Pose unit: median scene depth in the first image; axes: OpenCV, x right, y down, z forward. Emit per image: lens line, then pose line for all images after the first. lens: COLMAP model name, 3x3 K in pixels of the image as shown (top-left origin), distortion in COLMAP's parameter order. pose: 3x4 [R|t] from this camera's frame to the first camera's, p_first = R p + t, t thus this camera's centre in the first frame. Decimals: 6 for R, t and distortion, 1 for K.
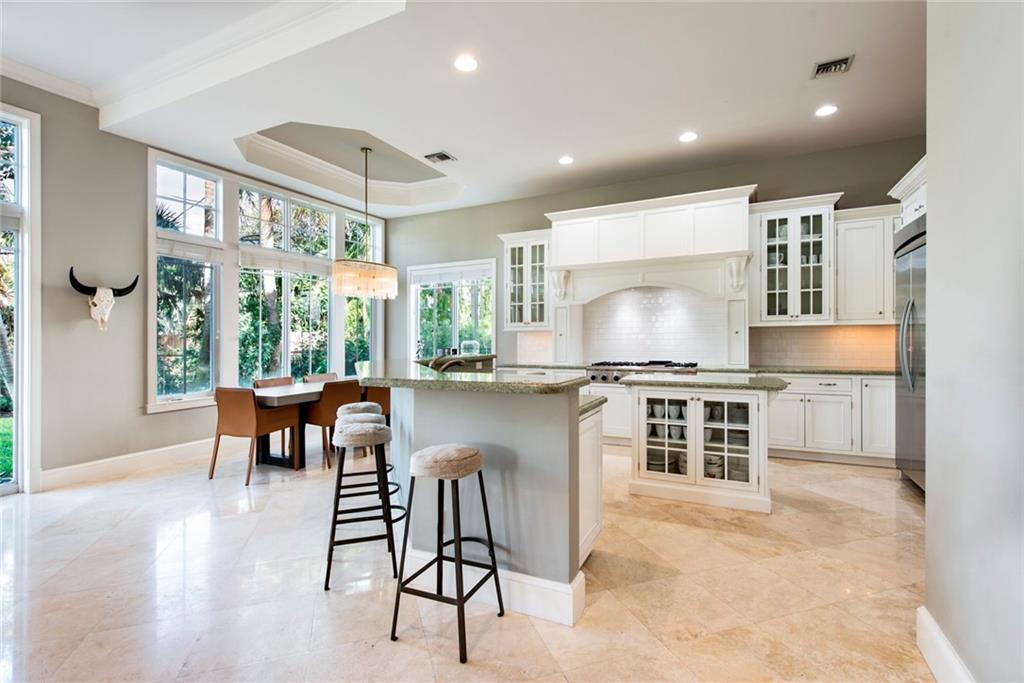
lens RADIAL K [[482.9, 0, 520.7], [0, 482.9, 336.6], [0, 0, 1]] dist [0.008362, -0.000444]
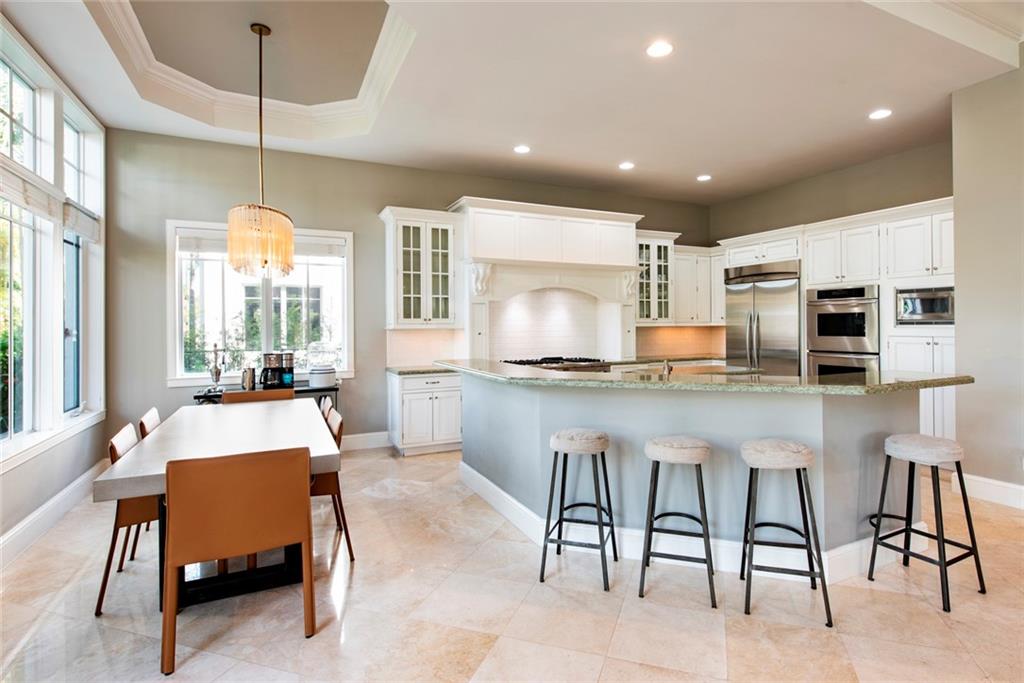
lens RADIAL K [[531.5, 0, 519.1], [0, 531.5, 336.1], [0, 0, 1]] dist [0.005087, 0.000403]
pose [[0.599237, 0.001394, 0.800570, -0.833365], [0.006973, 0.999951, -0.006961, 0.012021], [-0.800541, 0.009753, 0.599198, 0.423326]]
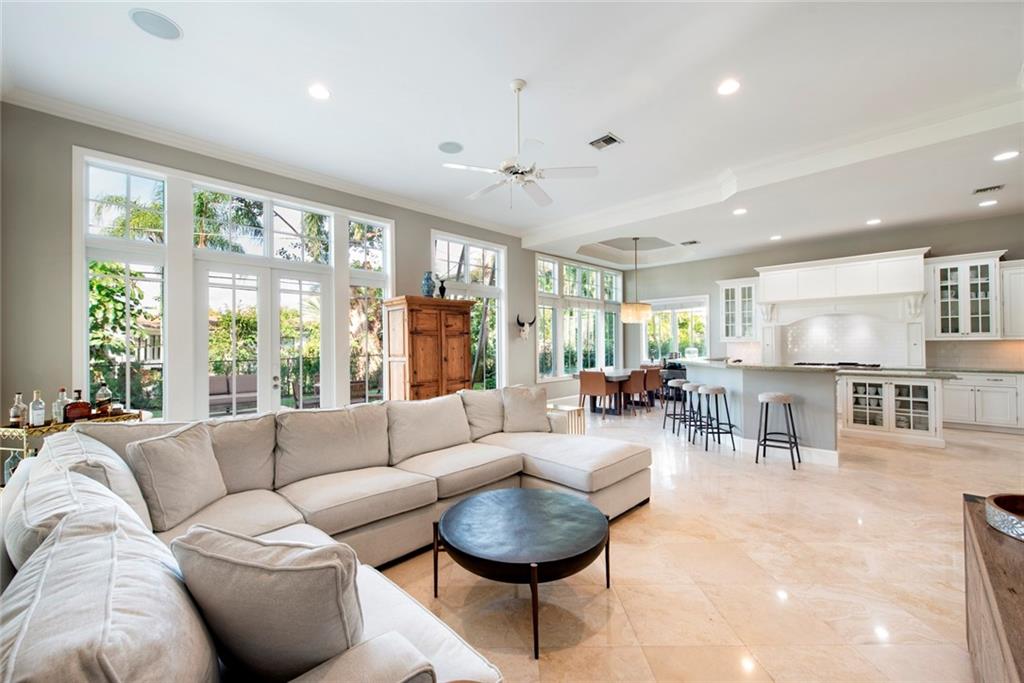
lens RADIAL K [[405.8, 0, 502.7], [0, 405.8, 336.0], [0, 0, 1]] dist [0.012324, -0.003835]
pose [[0.939179, -0.005659, -0.343382, -0.331588], [0.000806, 0.999898, -0.014274, -0.018329], [0.343428, 0.013129, 0.939087, -0.658963]]
